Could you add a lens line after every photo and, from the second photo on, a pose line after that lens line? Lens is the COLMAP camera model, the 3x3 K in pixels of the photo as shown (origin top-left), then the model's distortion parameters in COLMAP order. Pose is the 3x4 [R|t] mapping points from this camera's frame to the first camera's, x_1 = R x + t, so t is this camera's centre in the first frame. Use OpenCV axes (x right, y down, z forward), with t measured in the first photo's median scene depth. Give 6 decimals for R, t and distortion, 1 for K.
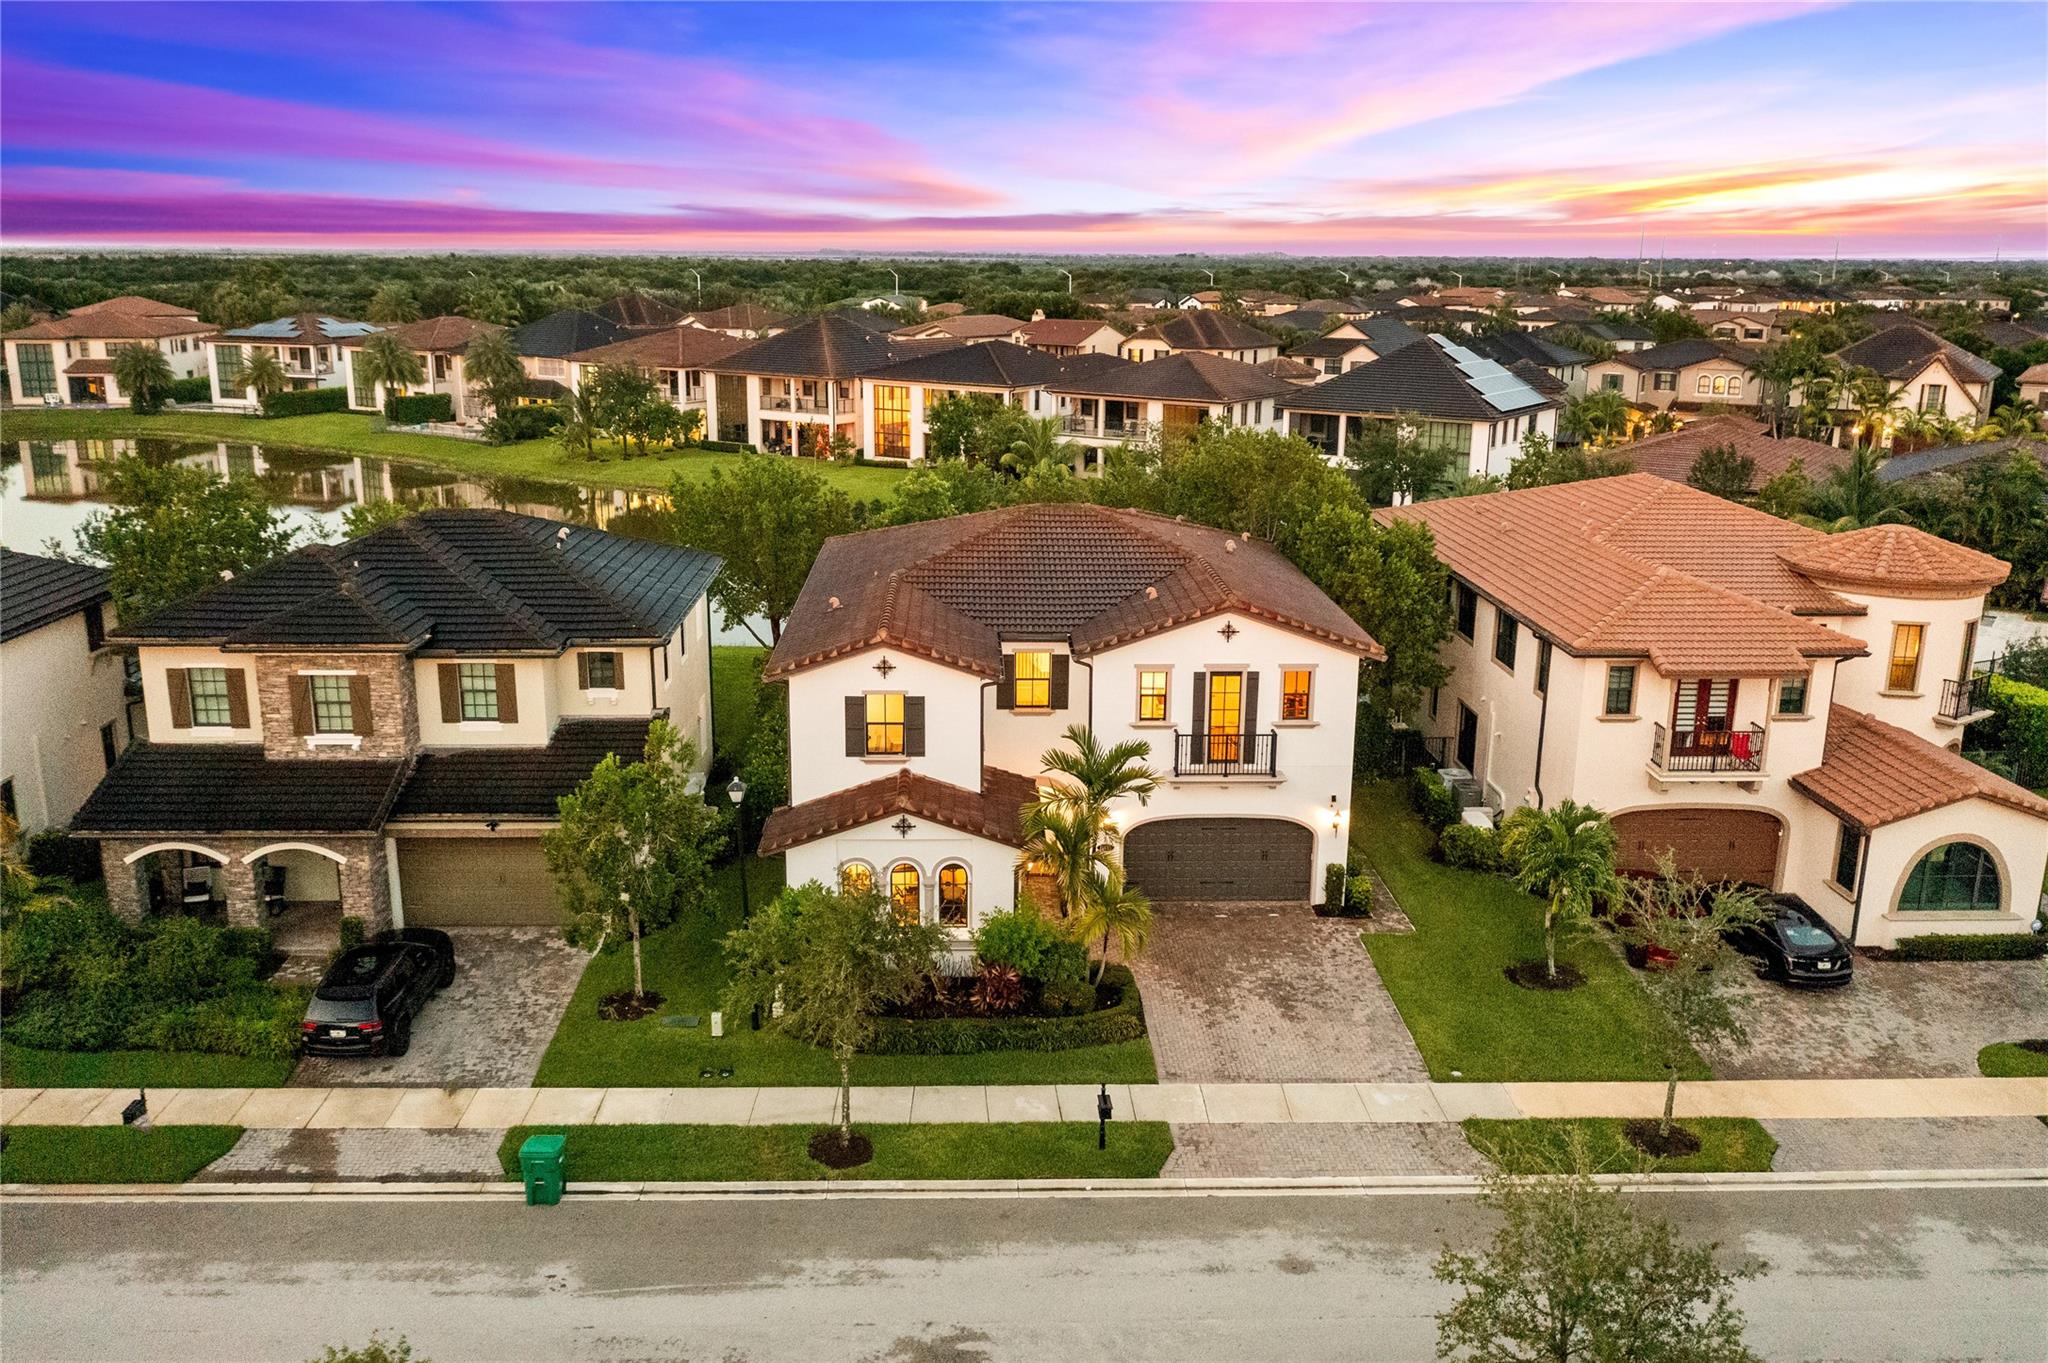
lens RADIAL K [[1638.9, 0, 1017.5], [0, 1638.9, 677.2], [0, 0, 1]] dist [-0.005270, -0.005892]
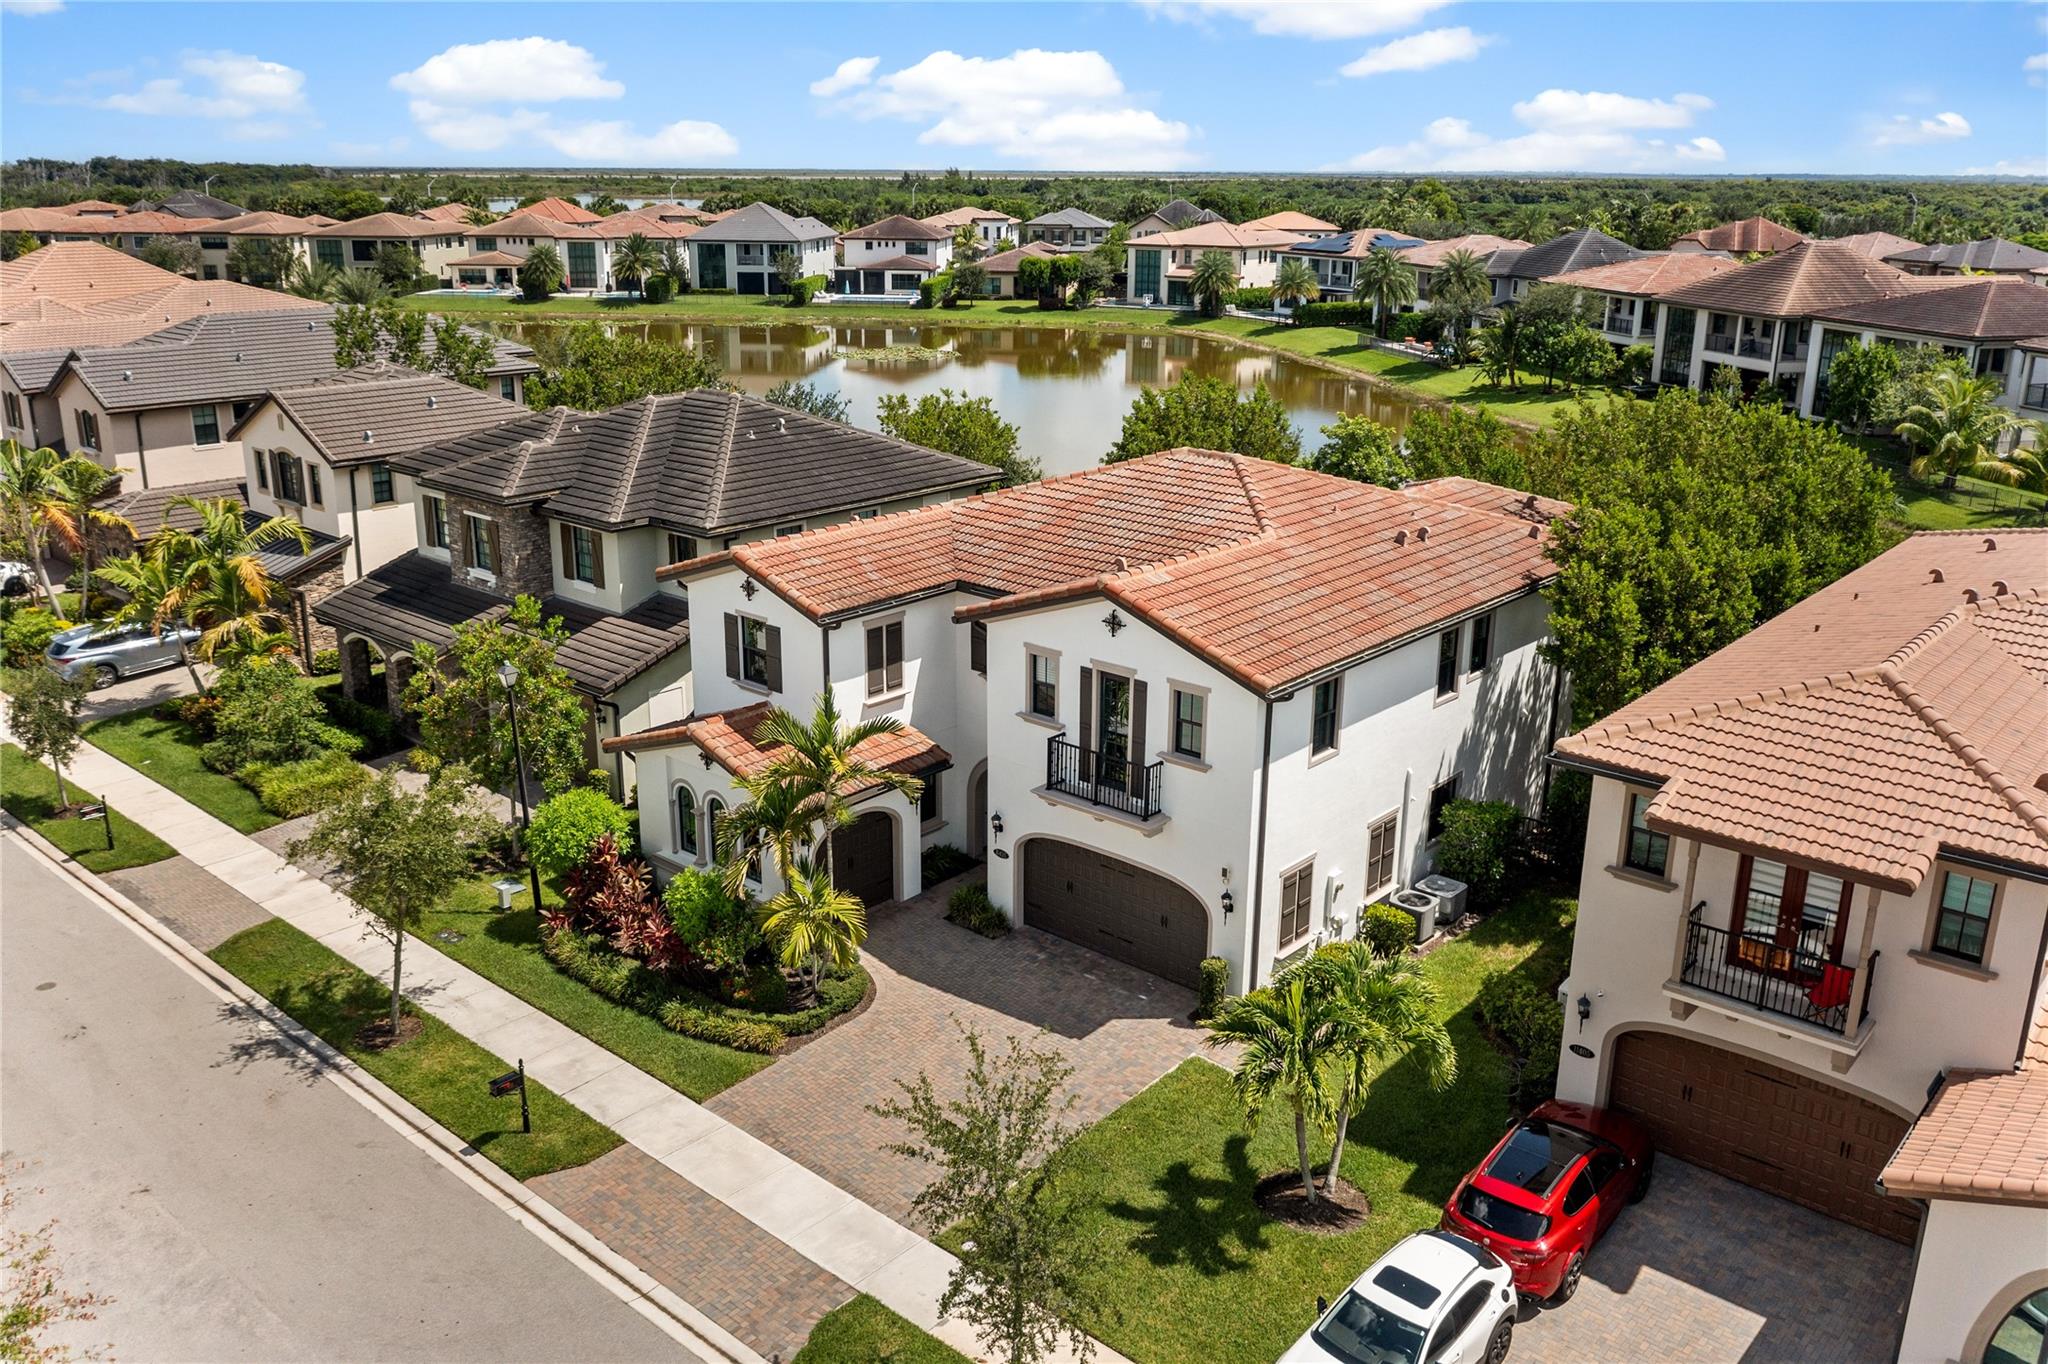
lens RADIAL K [[1638.9, 0, 1017.5], [0, 1638.9, 677.7], [0, 0, 1]] dist [-0.005270, -0.005892]
pose [[0.727812, 0.203121, -0.655005, 0.597807], [-0.175842, 0.978472, 0.108042, -0.076655], [0.662849, 0.036543, 0.747860, 0.378008]]
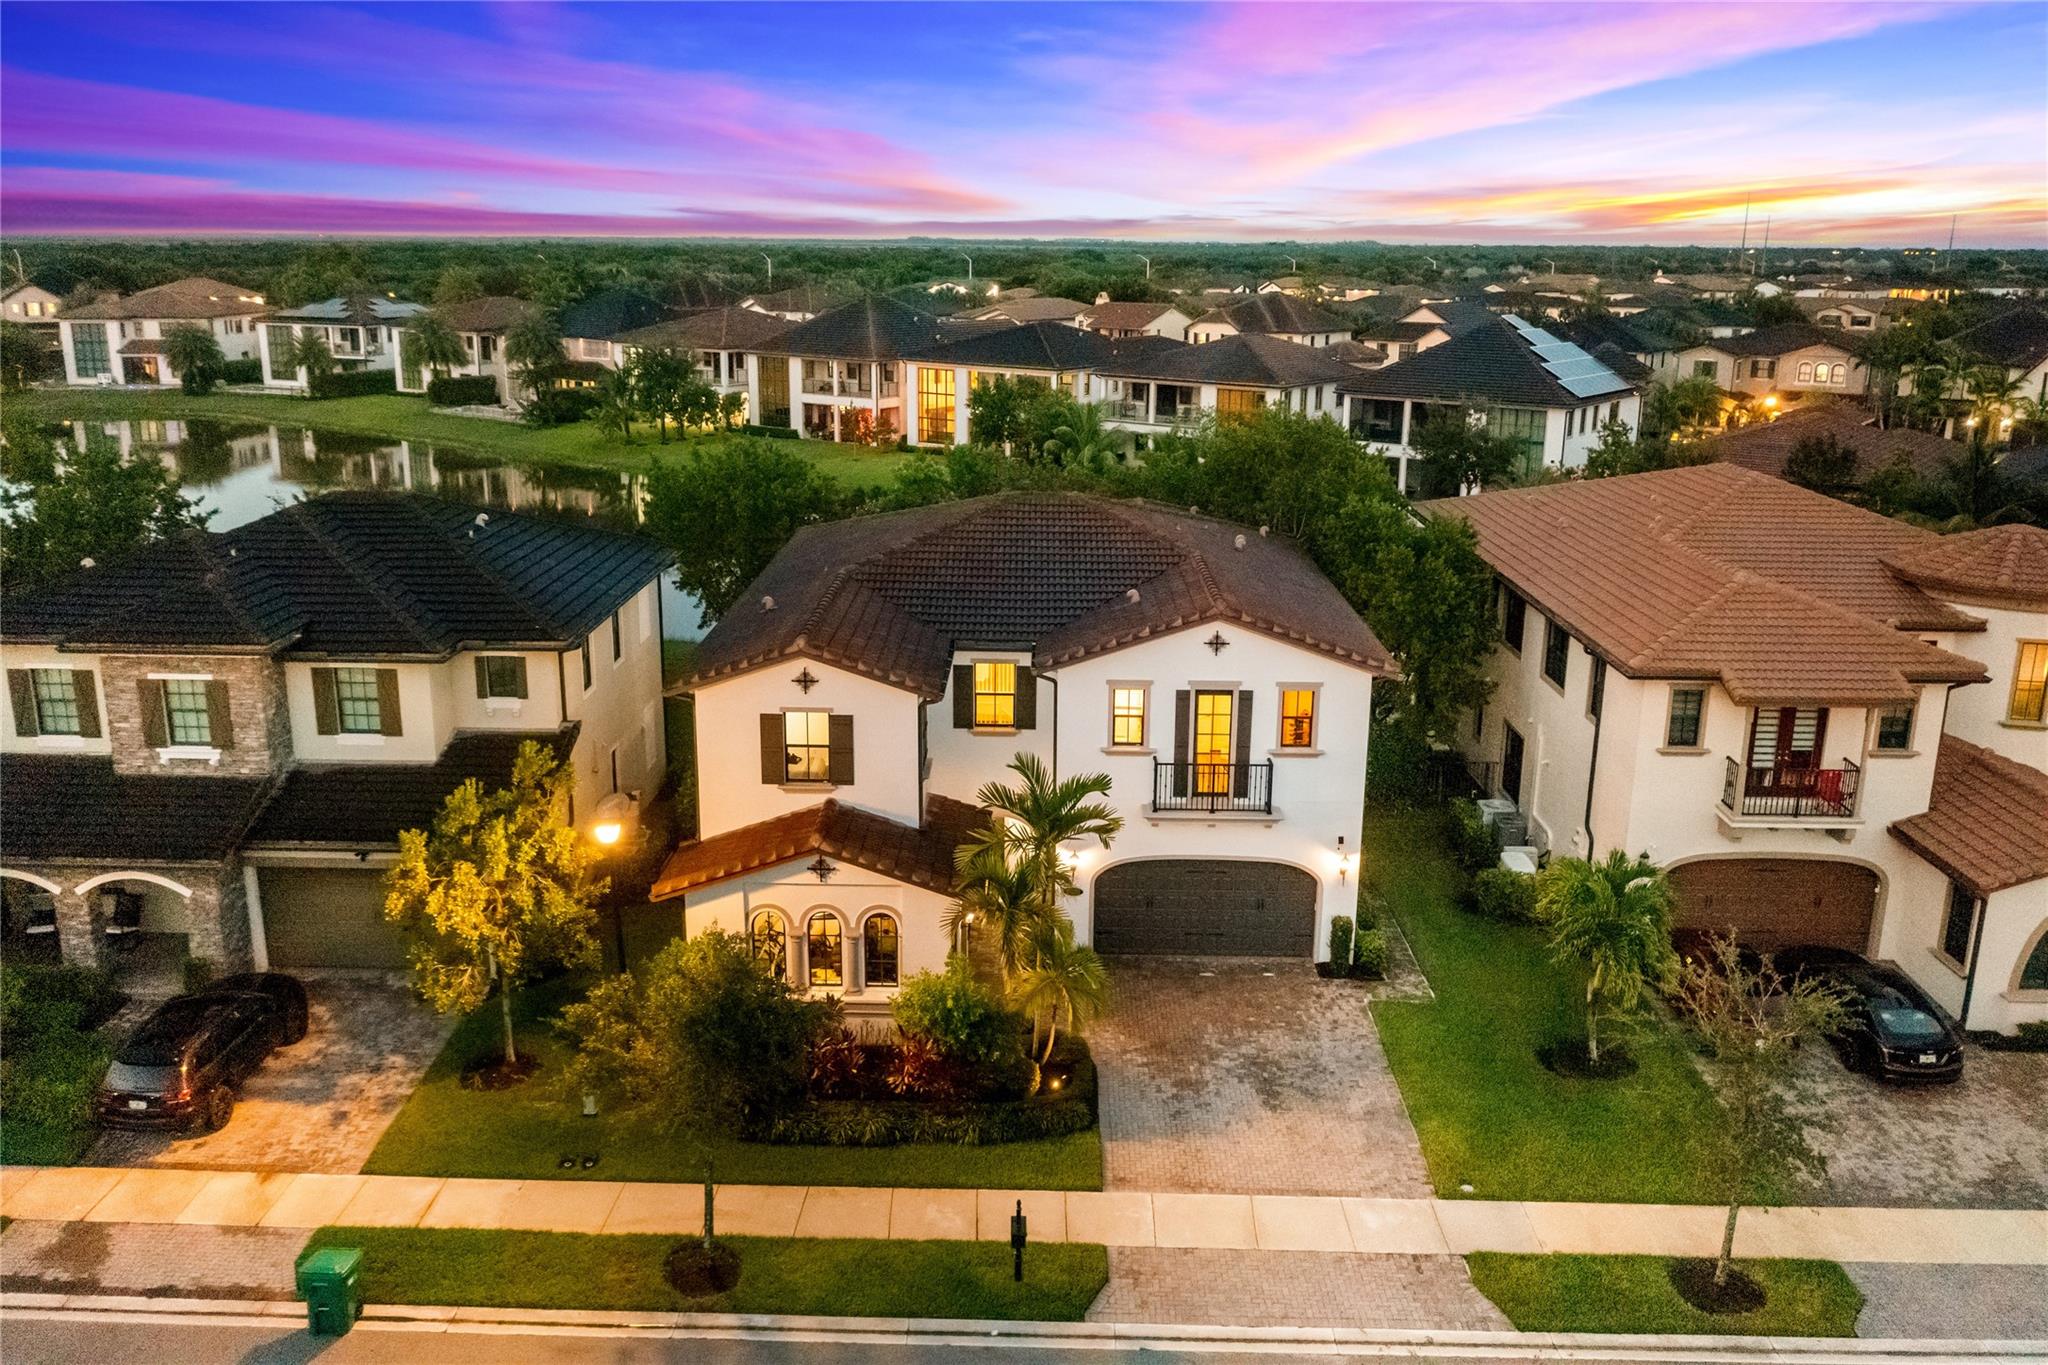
lens RADIAL K [[1638.9, 0, 1017.5], [0, 1638.9, 678.2], [0, 0, 1]] dist [-0.005270, -0.005892]
pose [[0.998599, 0.014421, -0.050906, 0.067368], [-0.014074, 0.999875, 0.007166, -0.013969], [0.051003, -0.006439, 0.998678, 0.140840]]
